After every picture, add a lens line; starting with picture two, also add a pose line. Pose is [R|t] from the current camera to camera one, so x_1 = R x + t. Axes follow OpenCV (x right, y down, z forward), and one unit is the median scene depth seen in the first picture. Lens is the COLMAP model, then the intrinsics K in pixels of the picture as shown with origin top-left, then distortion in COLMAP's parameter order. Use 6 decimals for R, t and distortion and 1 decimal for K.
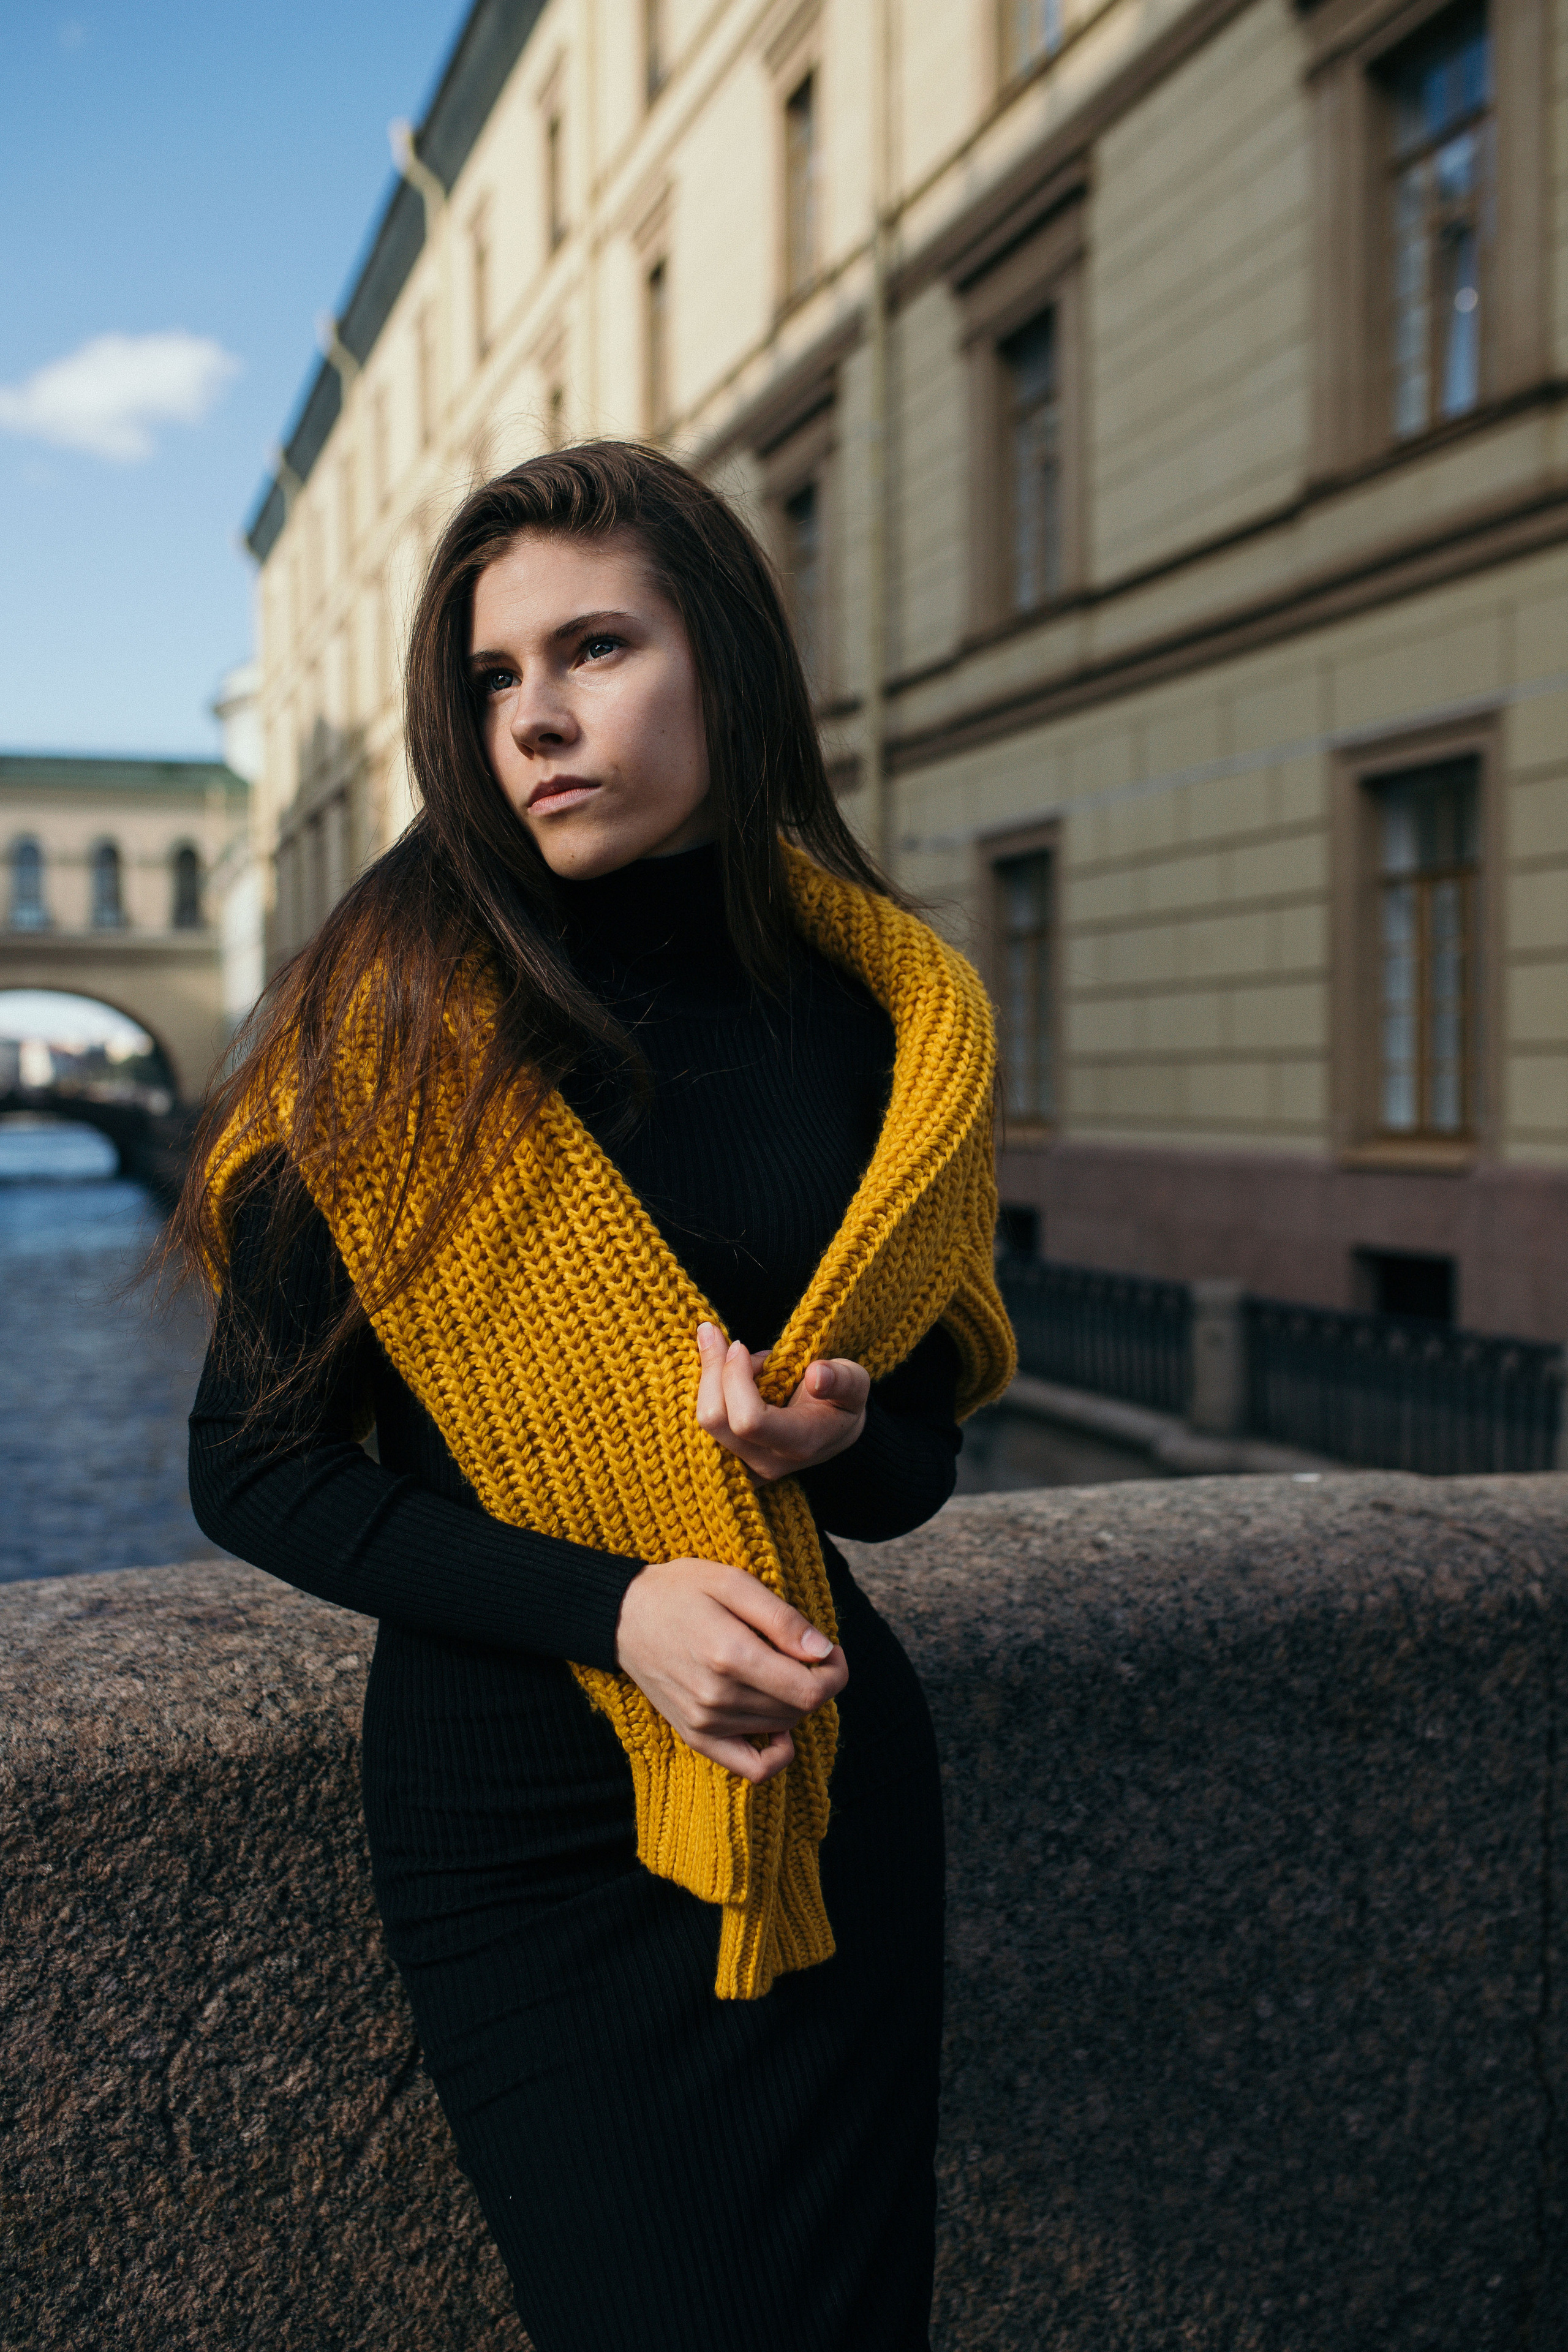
lens RADIAL K [[2216.8, 0, 785.6], [0, 2216.8, 1176.3], [0, 0, 1]] dist [-0.028044, 0.032642]
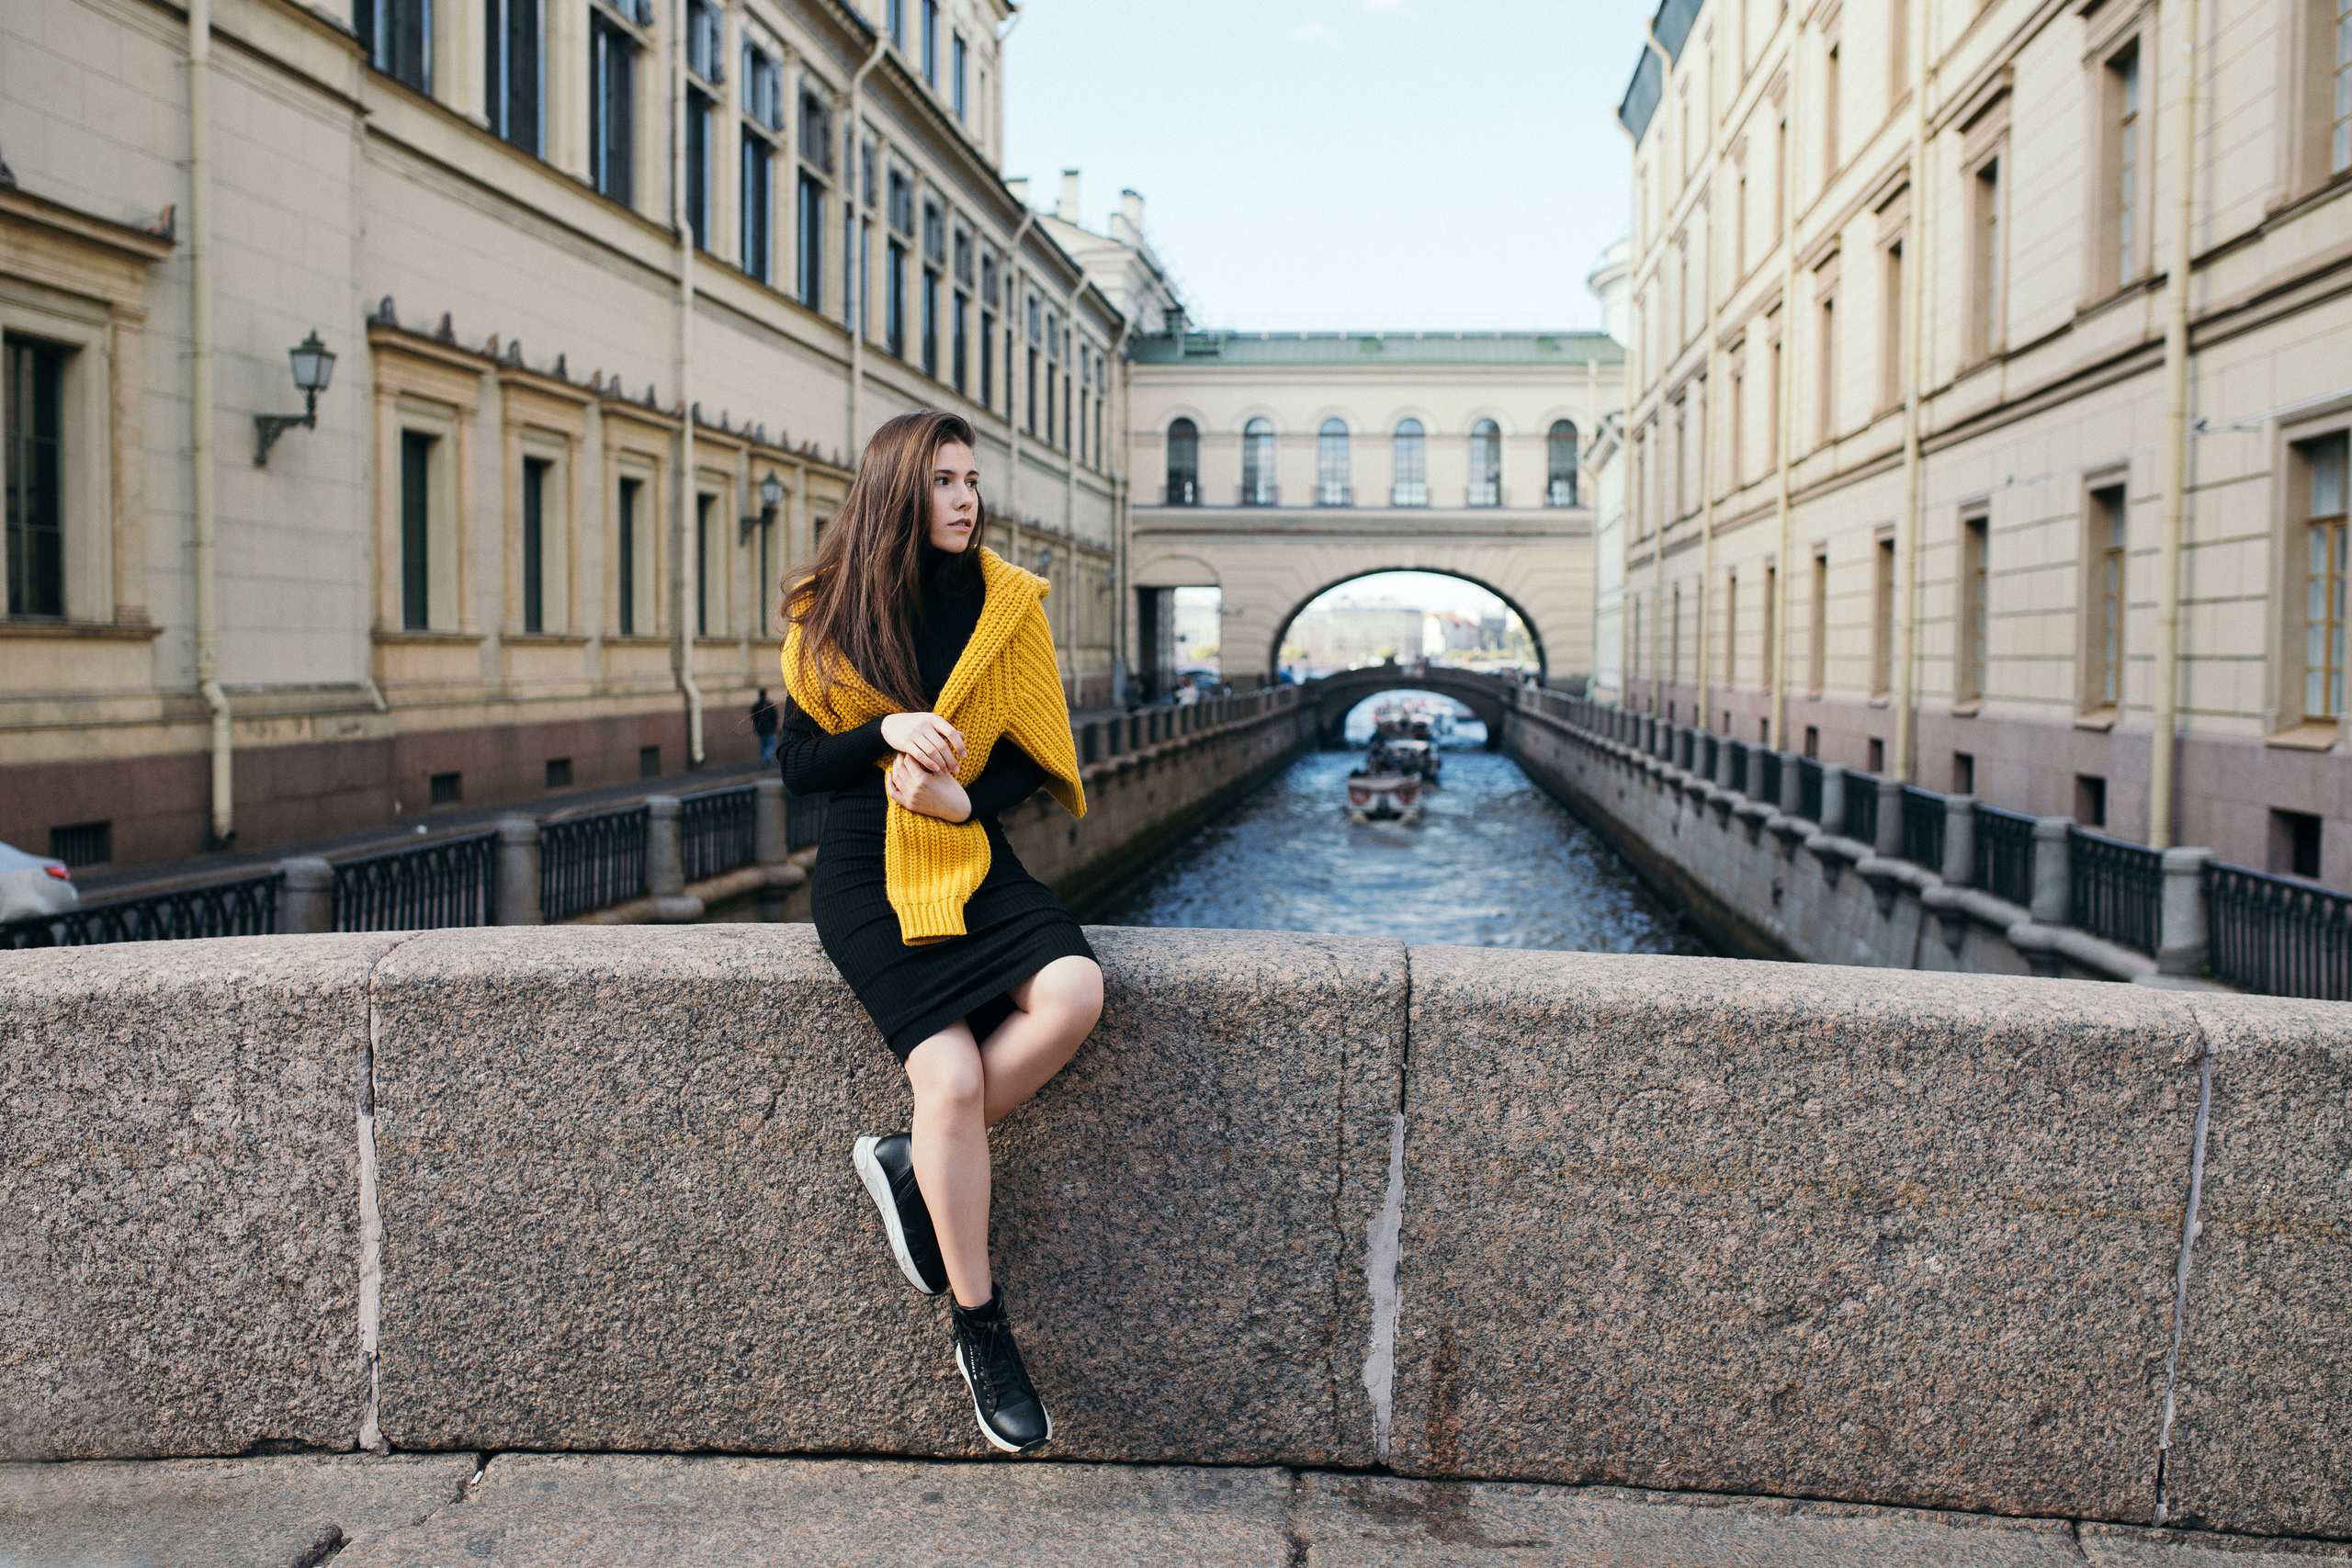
lens RADIAL K [[2216.6, 0, 1172.9], [0, 2216.6, 783.6], [0, 0, 1]] dist [-0.028044, 0.032642]
pose [[0.912847, 0.037682, -0.406560, 1.059815], [-0.032526, 0.999279, 0.019588, -0.030657], [0.407005, -0.004657, 0.913414, -0.947519]]
